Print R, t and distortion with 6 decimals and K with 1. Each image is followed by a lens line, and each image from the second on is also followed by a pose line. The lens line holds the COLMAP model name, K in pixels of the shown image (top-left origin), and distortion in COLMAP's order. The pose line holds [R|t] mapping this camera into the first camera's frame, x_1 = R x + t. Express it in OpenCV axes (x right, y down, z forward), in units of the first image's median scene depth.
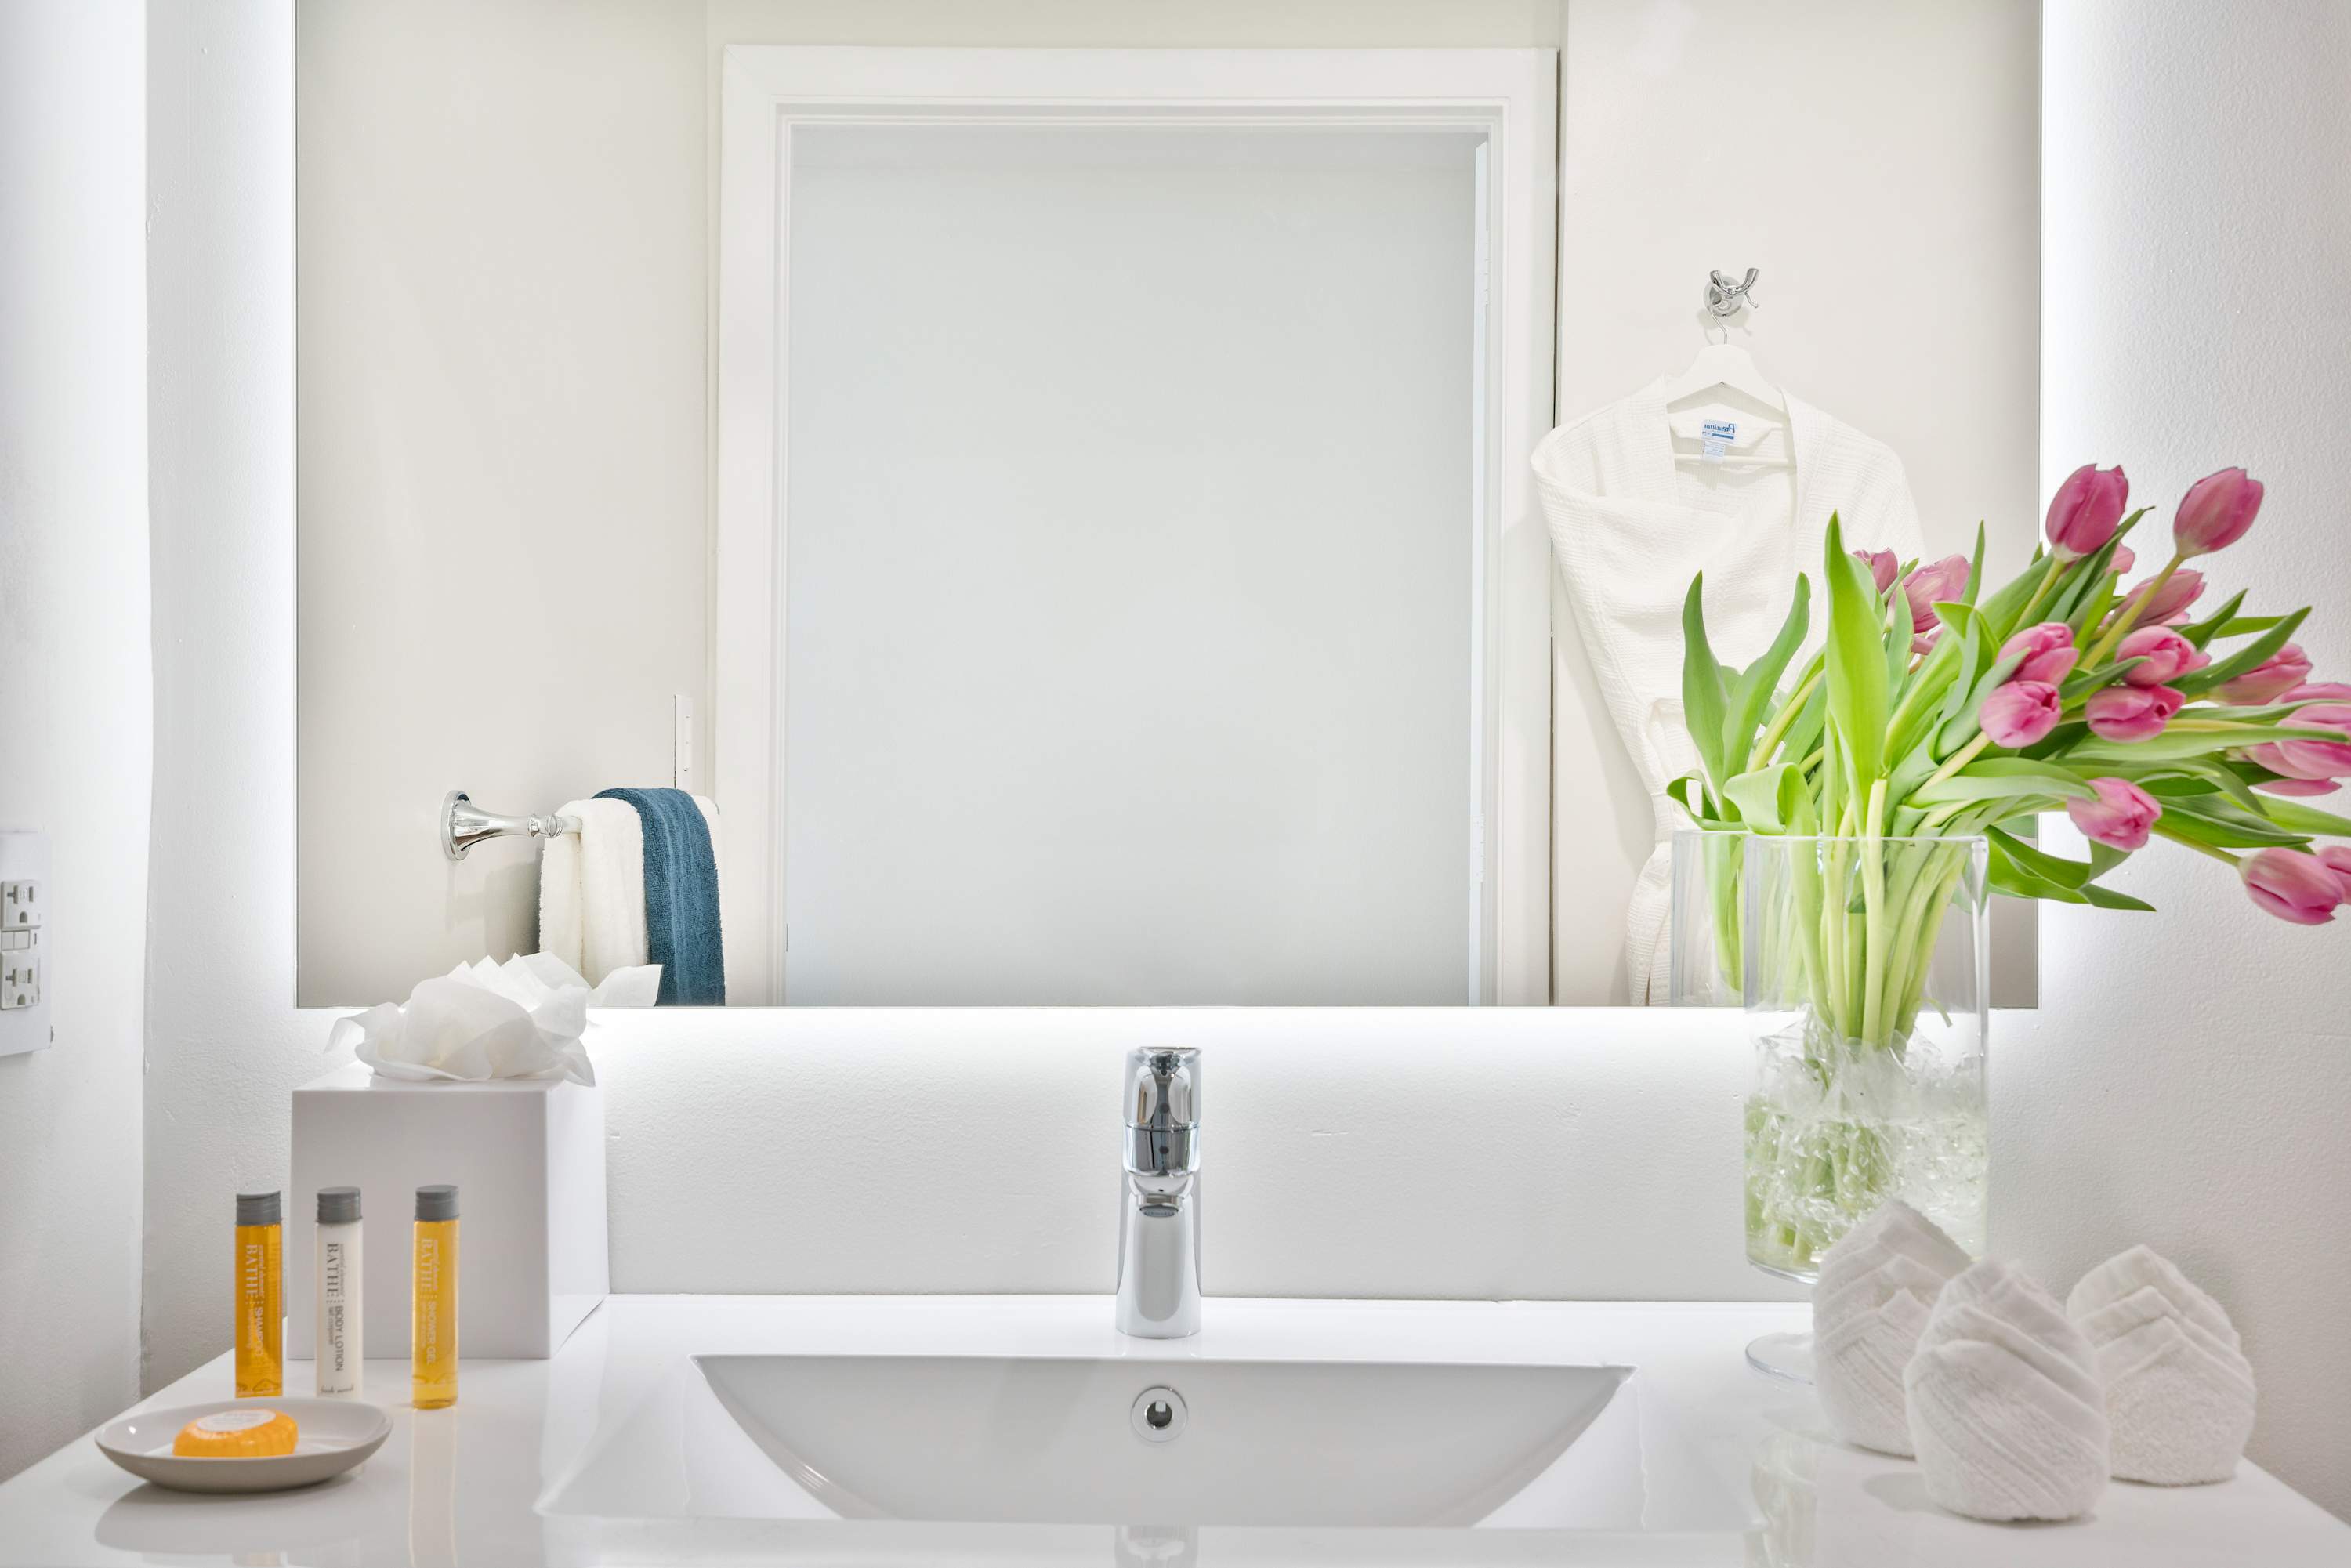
lens RADIAL K [[2293.1, 0, 1175.6], [0, 2293.1, 845.9], [0, 0, 1]] dist [-0.000180, 0.001746]
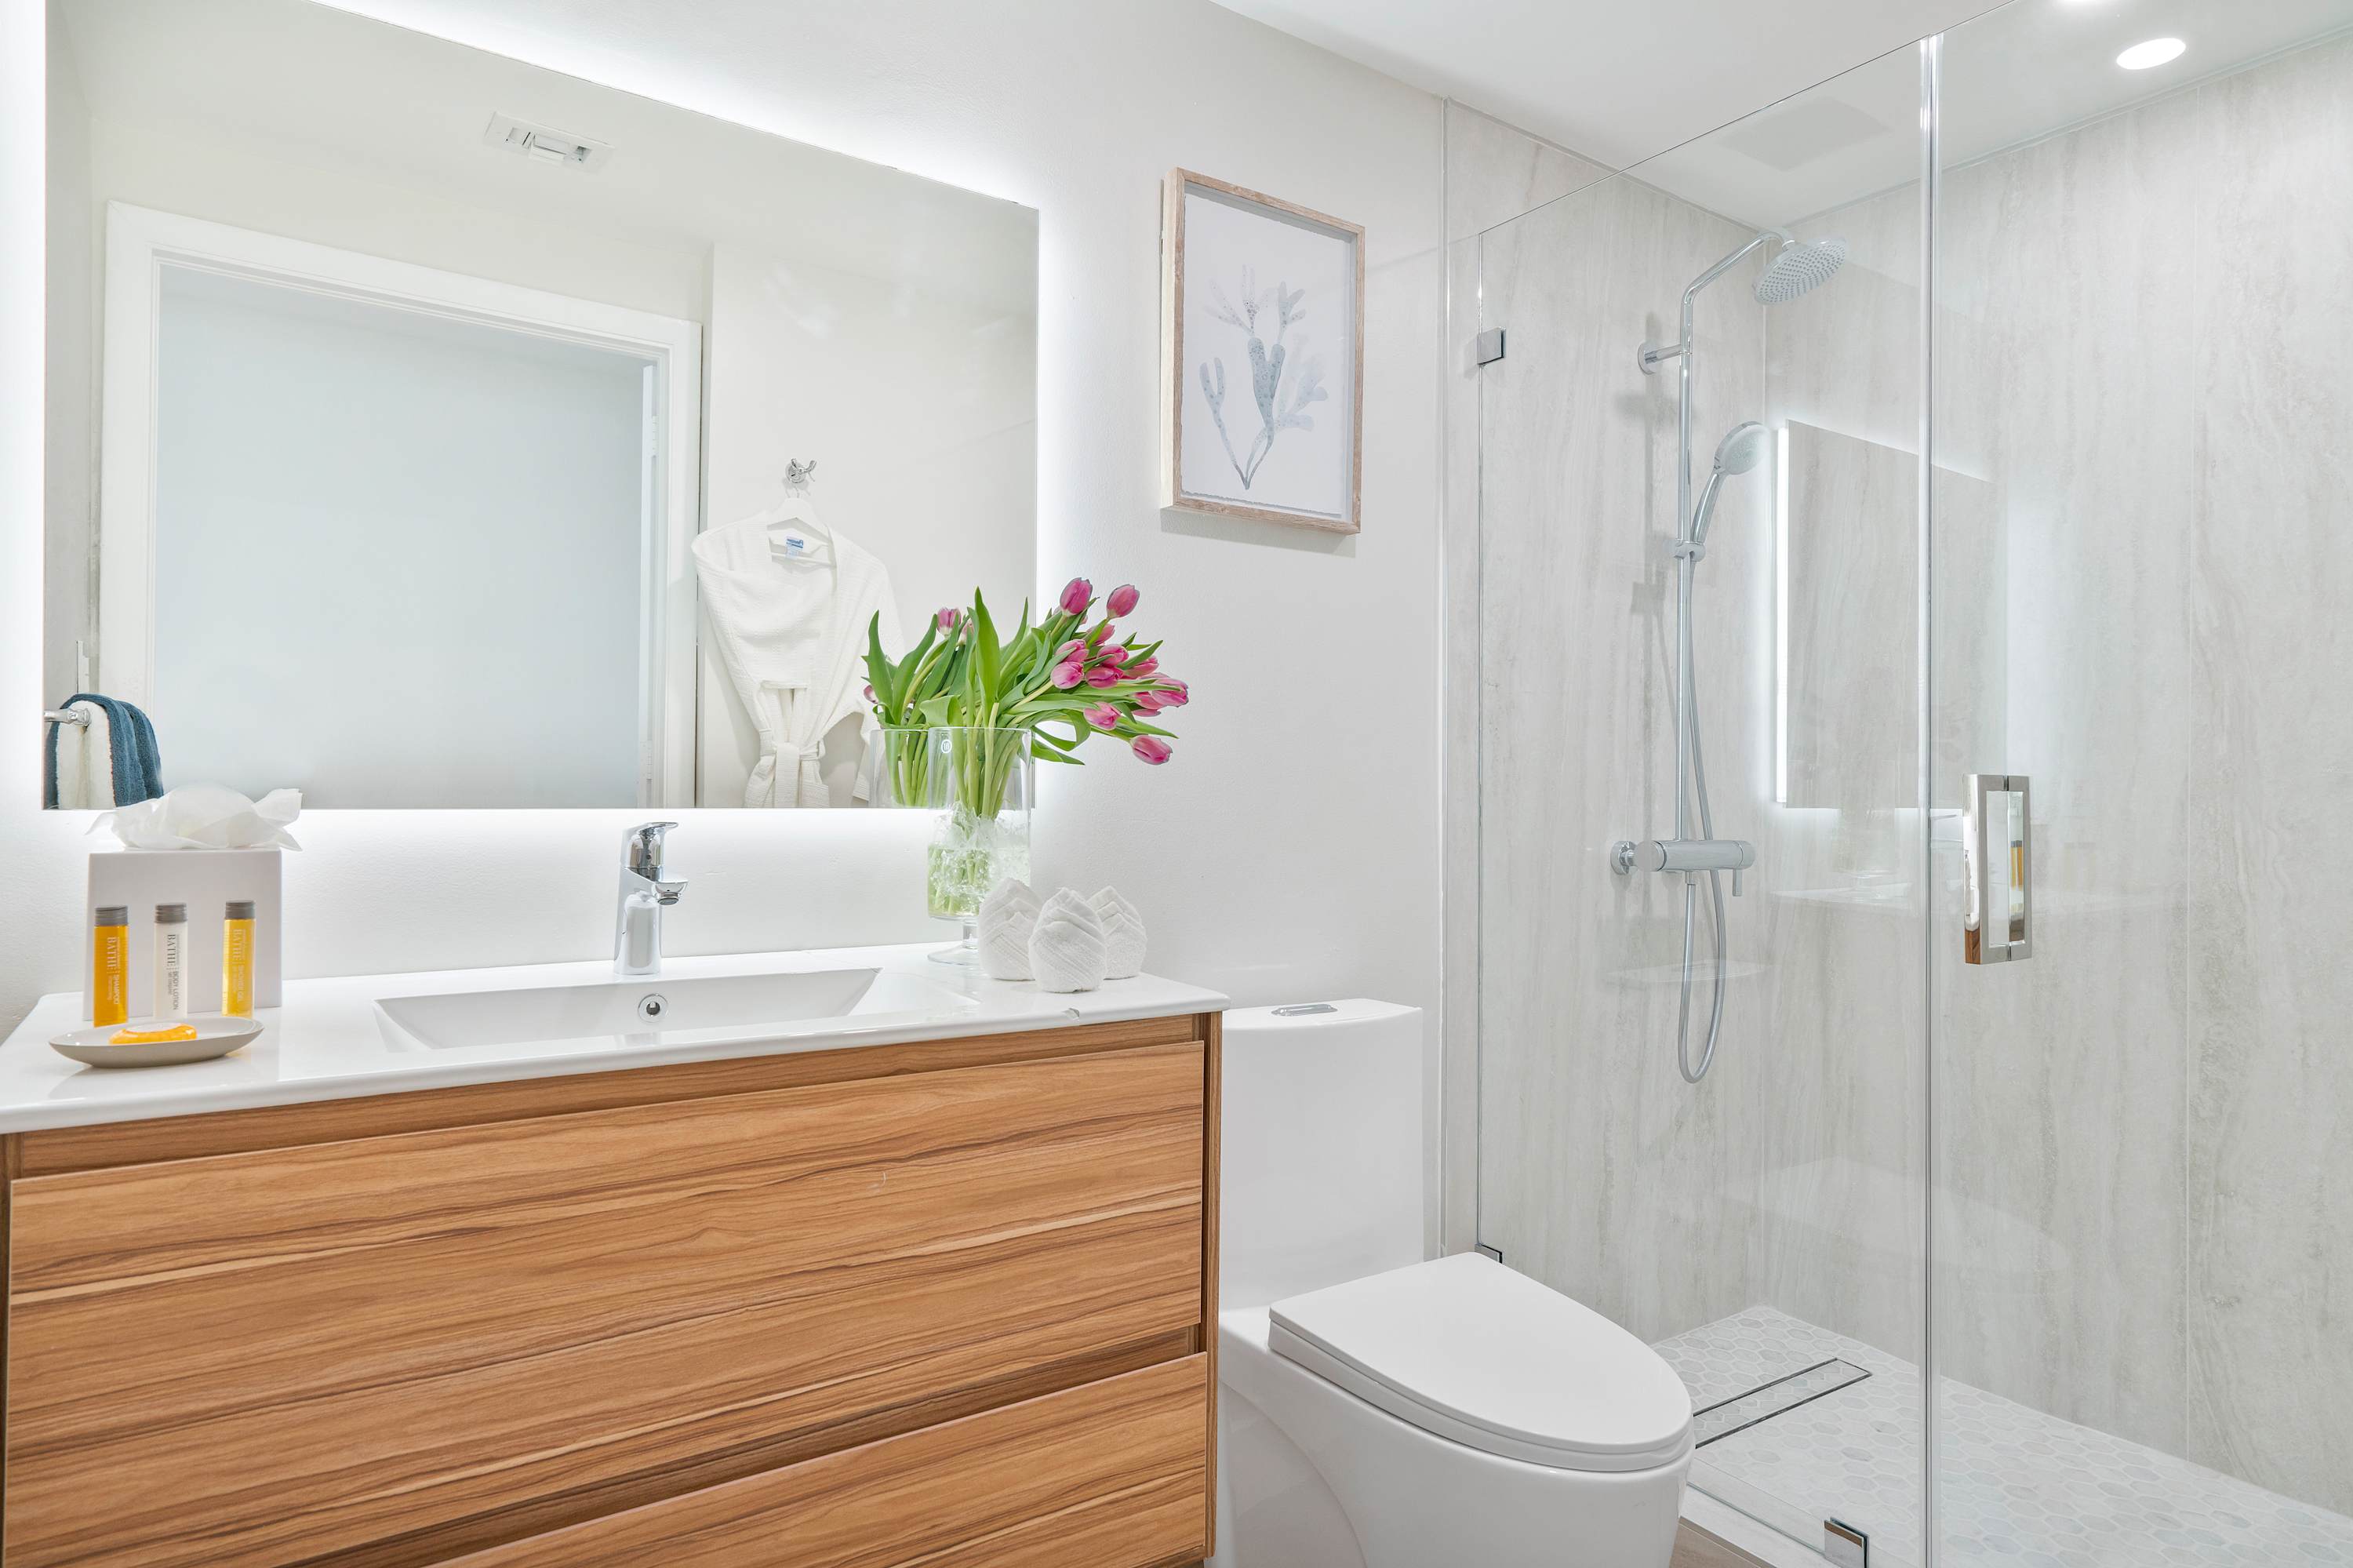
lens RADIAL K [[1318.4, 0, 1176.5], [0, 1318.4, 784.0], [0, 0, 1]] dist [0.004084, 0.001315]
pose [[0.822540, 0.011252, 0.568595, -0.305122], [-0.008841, 0.999936, -0.006998, 0.061422], [-0.568638, 0.000730, 0.822588, -0.213969]]
